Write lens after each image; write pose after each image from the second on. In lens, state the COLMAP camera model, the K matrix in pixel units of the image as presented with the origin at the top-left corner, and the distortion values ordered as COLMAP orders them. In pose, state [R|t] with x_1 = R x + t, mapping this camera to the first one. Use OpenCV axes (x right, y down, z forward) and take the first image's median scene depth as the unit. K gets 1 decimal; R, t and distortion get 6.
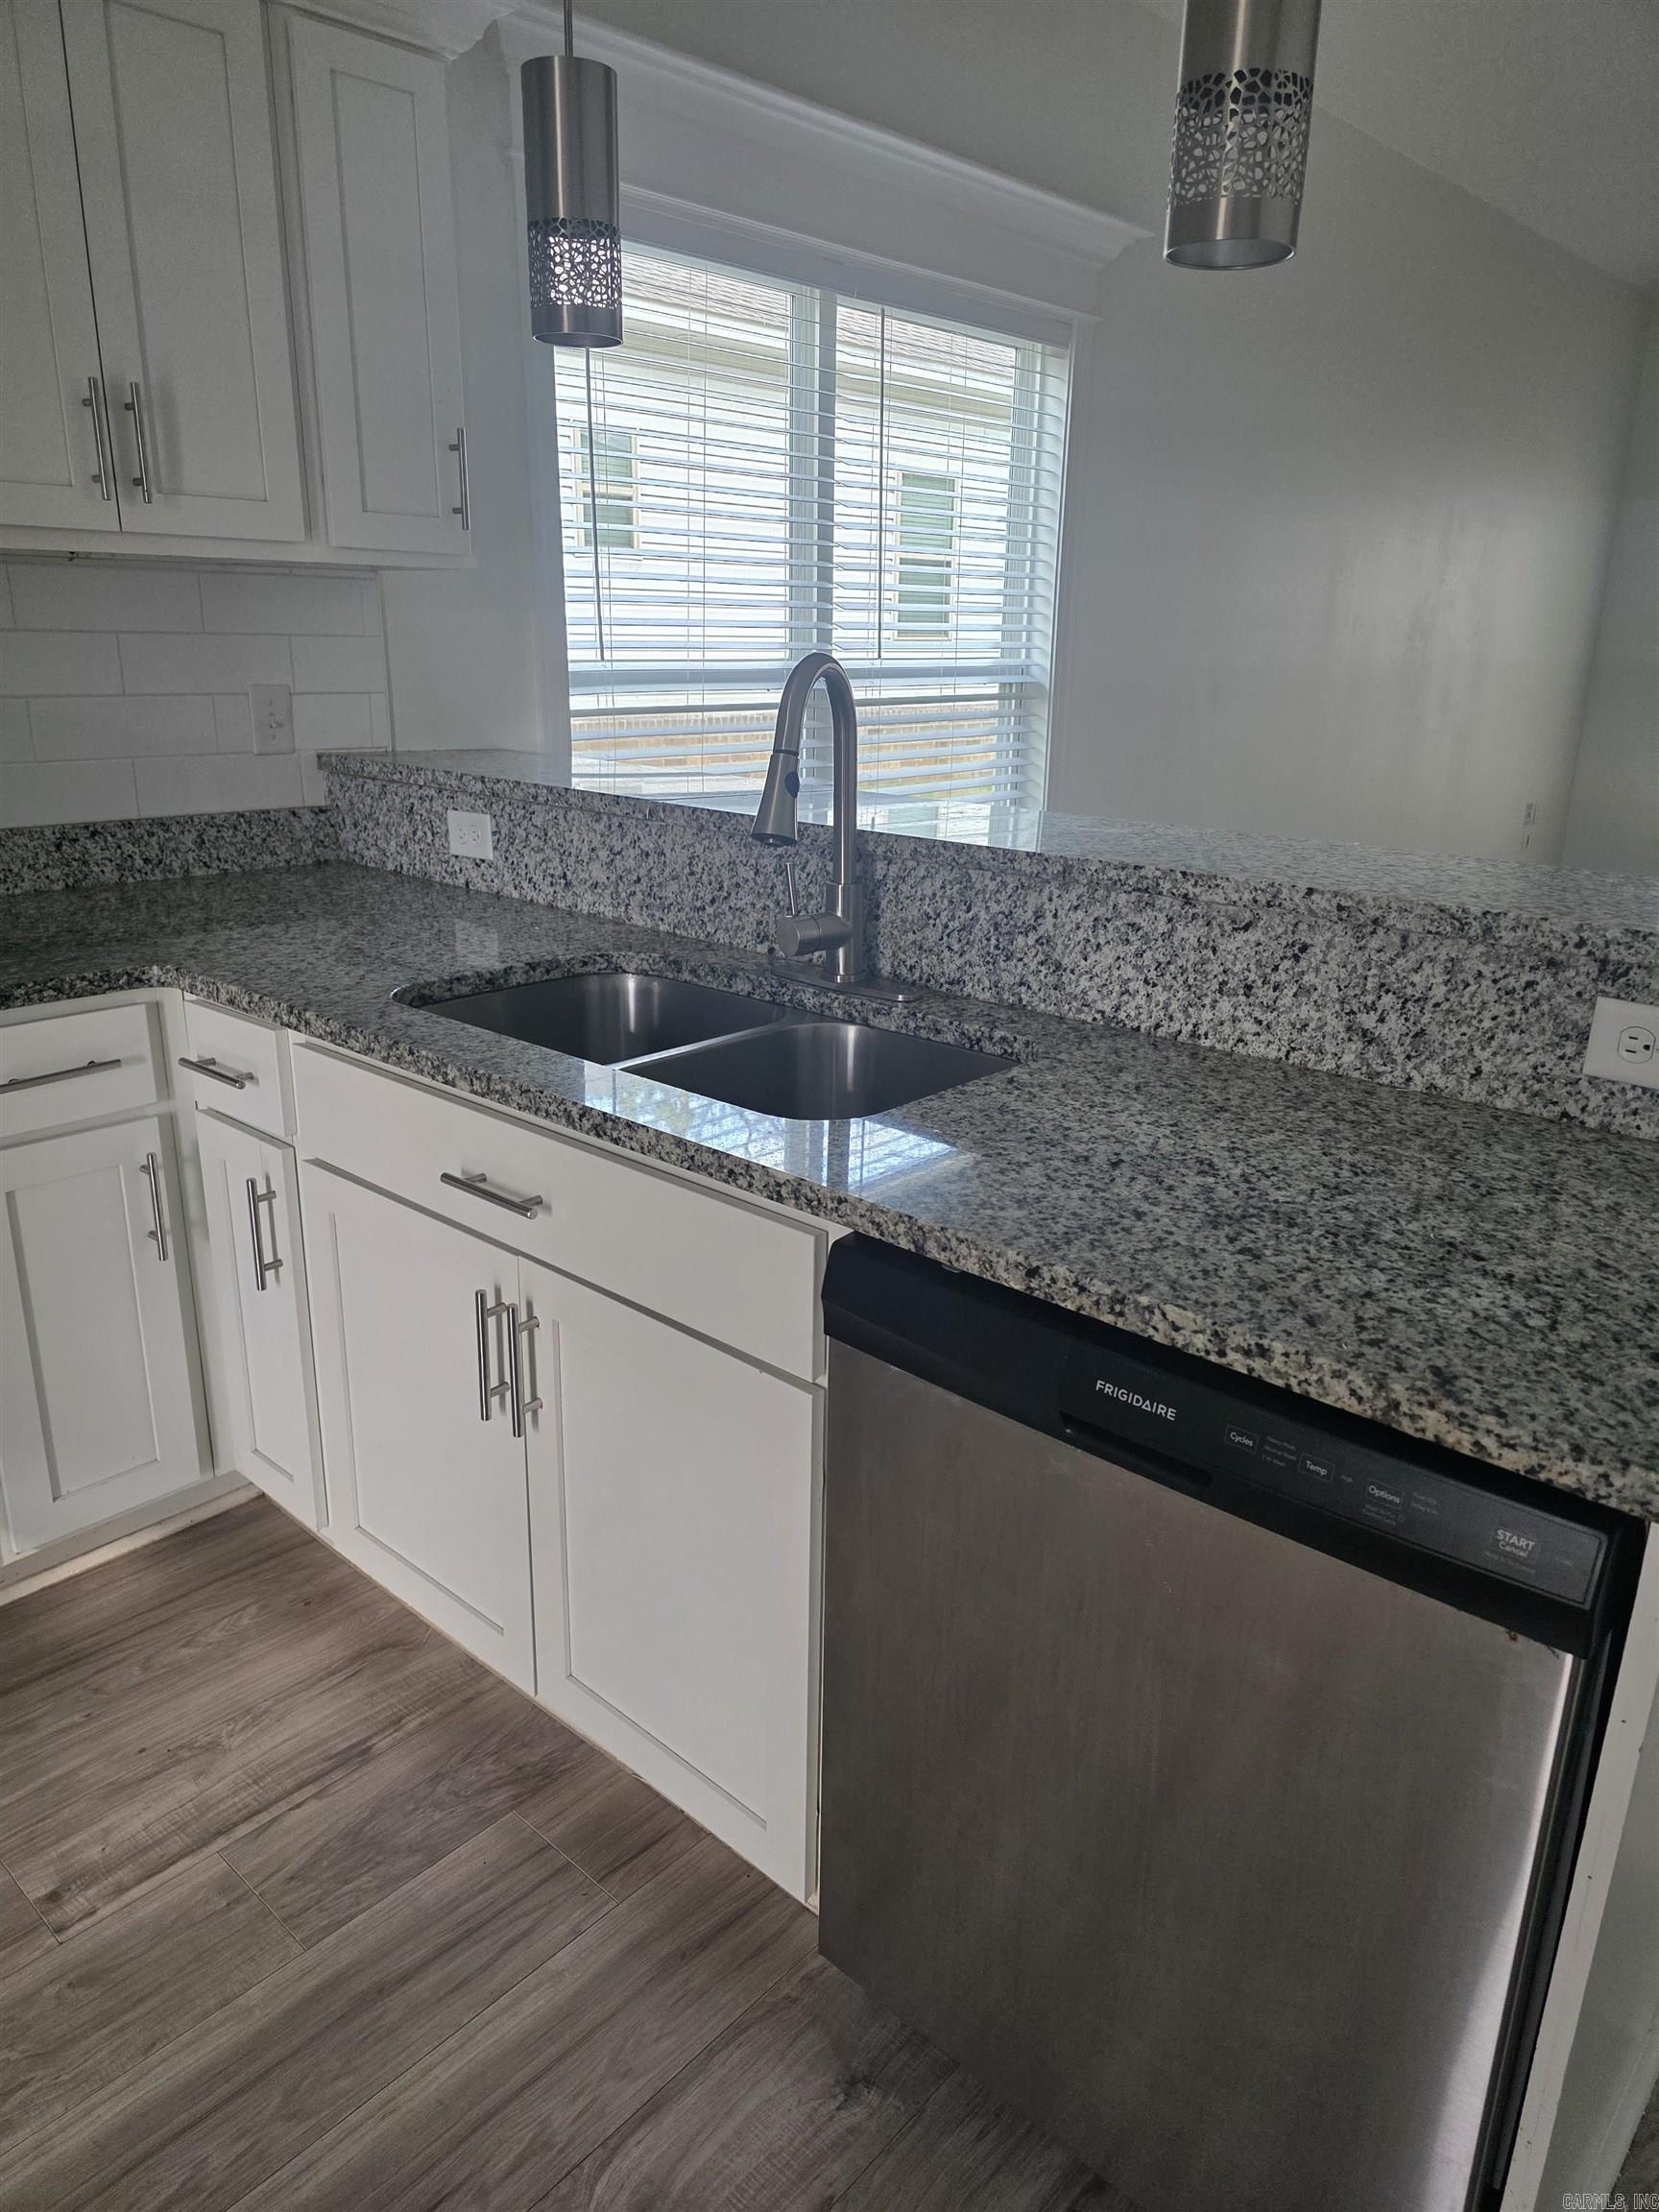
lens RADIAL K [[1485.1, 0, 841.9], [0, 1485.1, 1093.7], [0, 0, 1]] dist [0.057994, -0.051231]
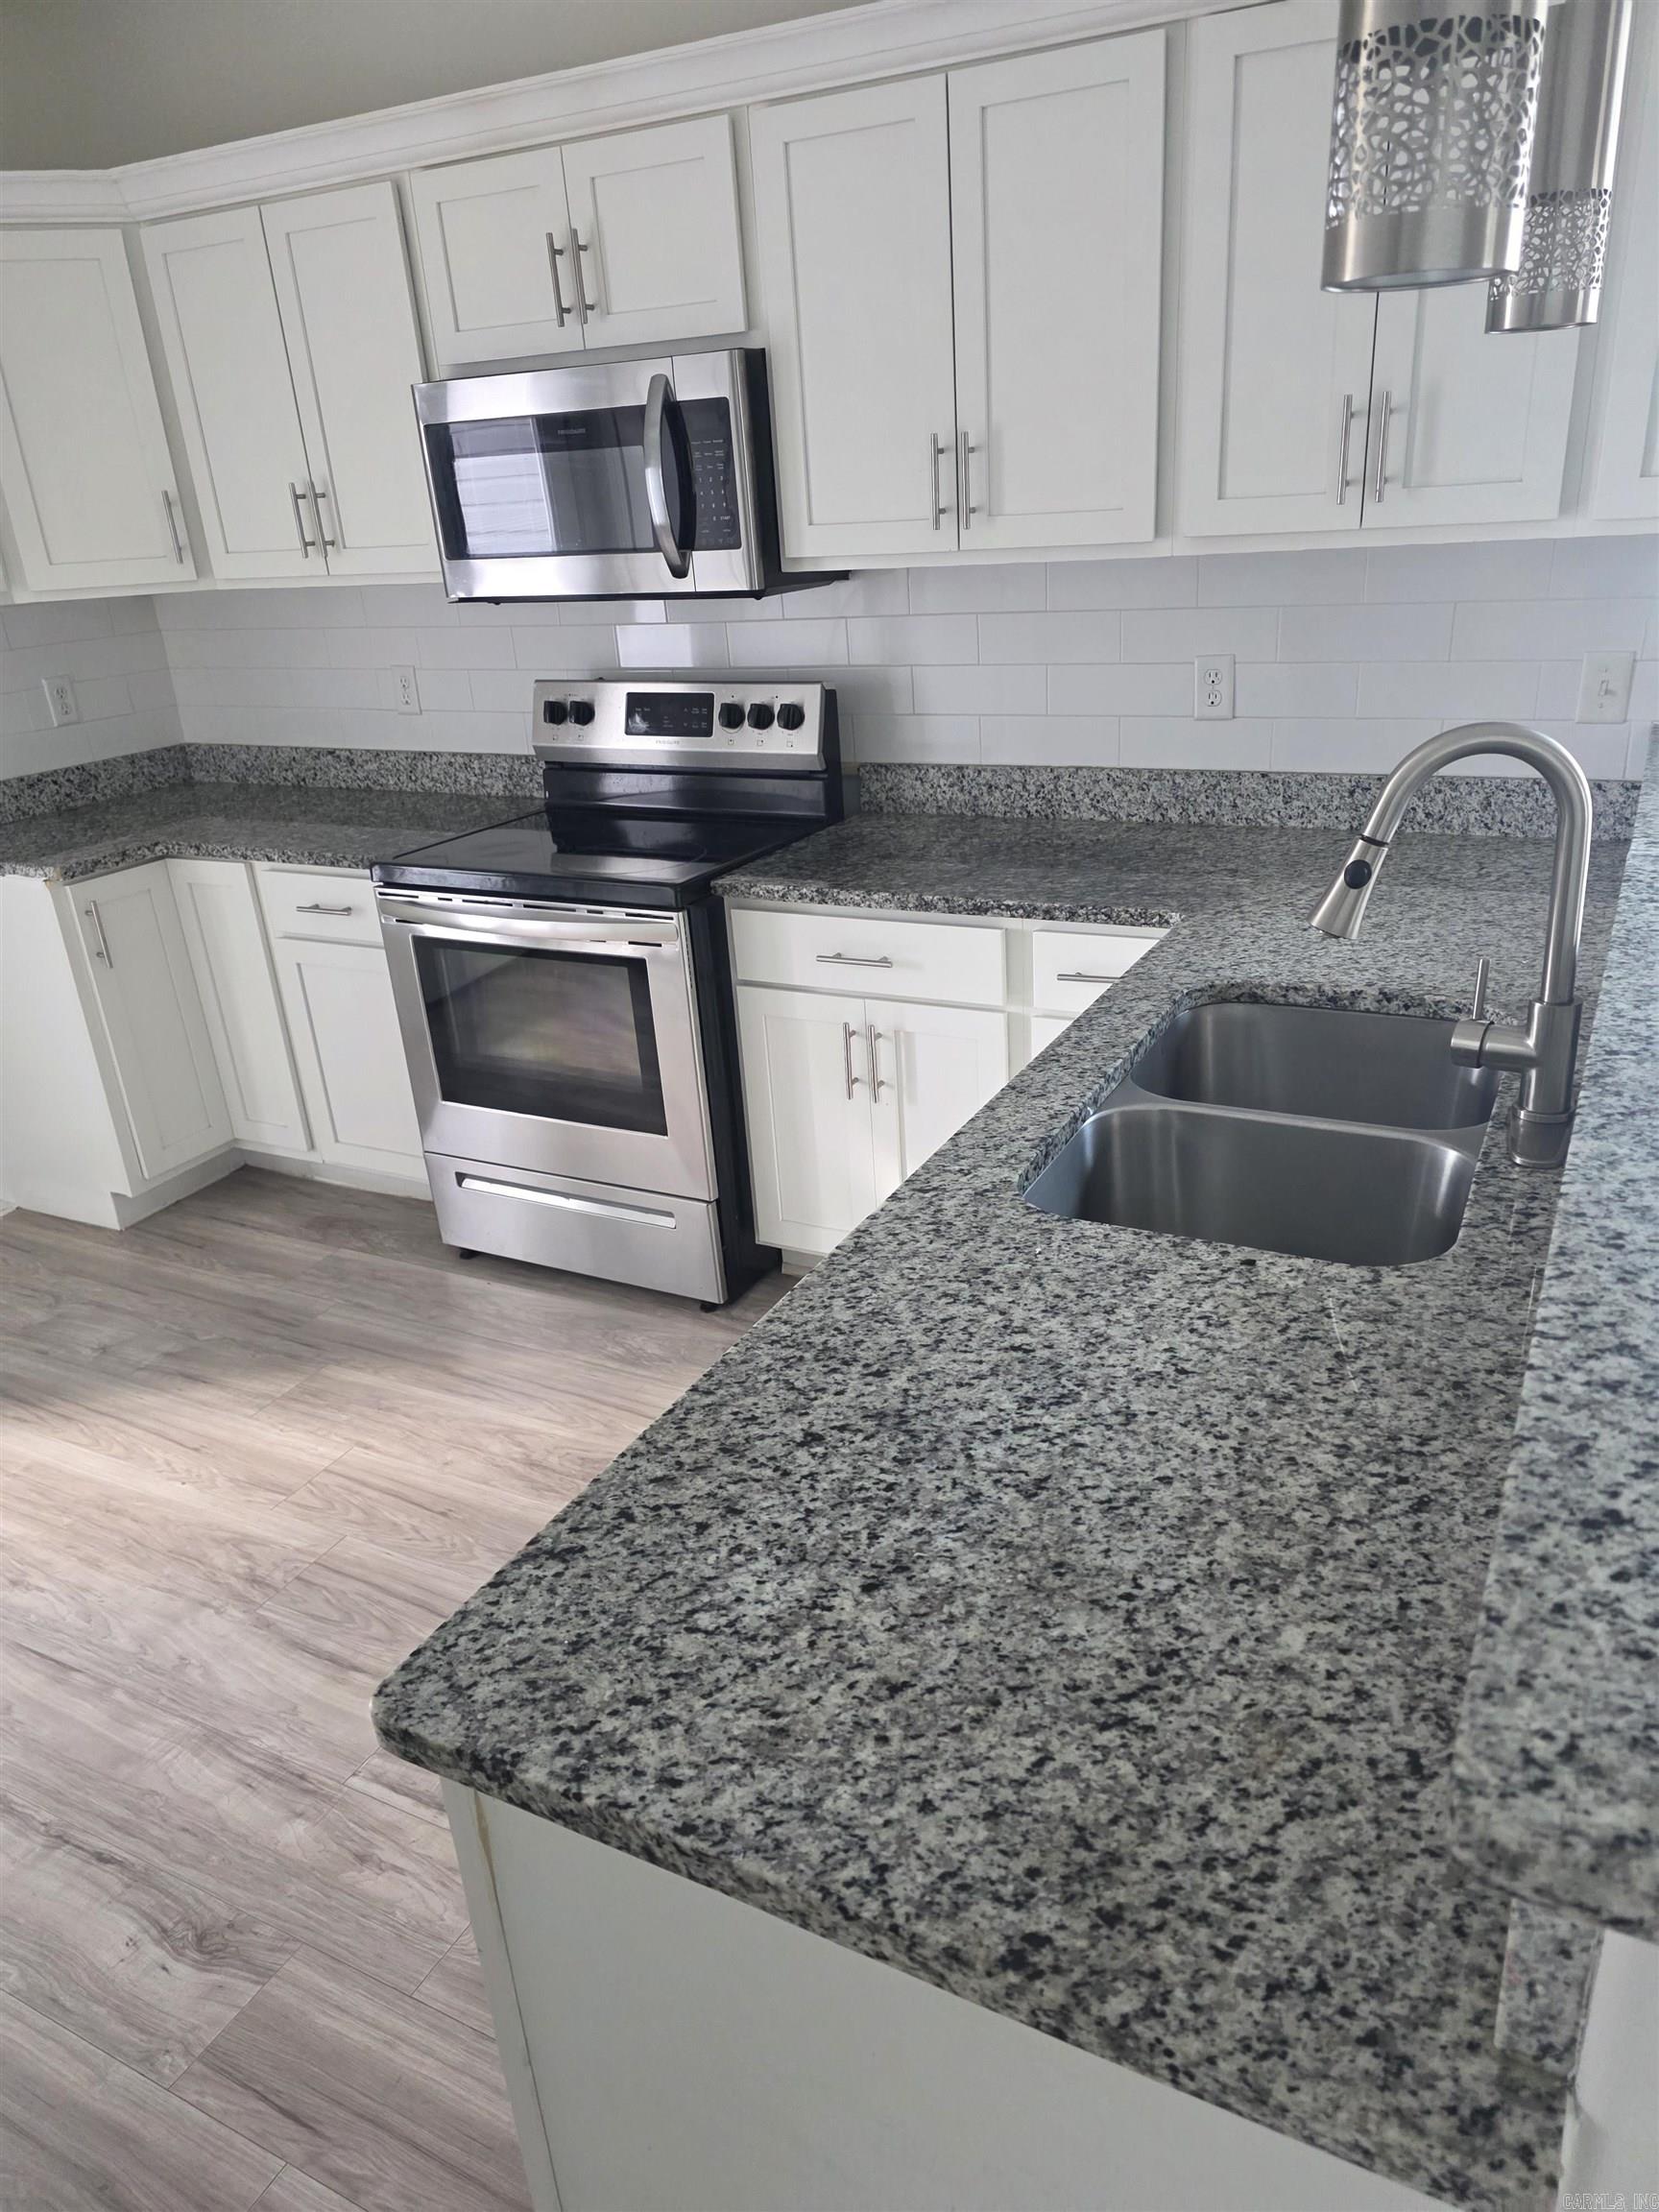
lens RADIAL K [[1485.1, 0, 841.3], [0, 1485.1, 1103.1], [0, 0, 1]] dist [0.057994, -0.051231]
pose [[0.249418, 0.337482, -0.907687, 0.712559], [-0.230299, 0.931090, 0.282901, -0.251113], [0.940613, 0.138479, 0.309952, 0.436201]]
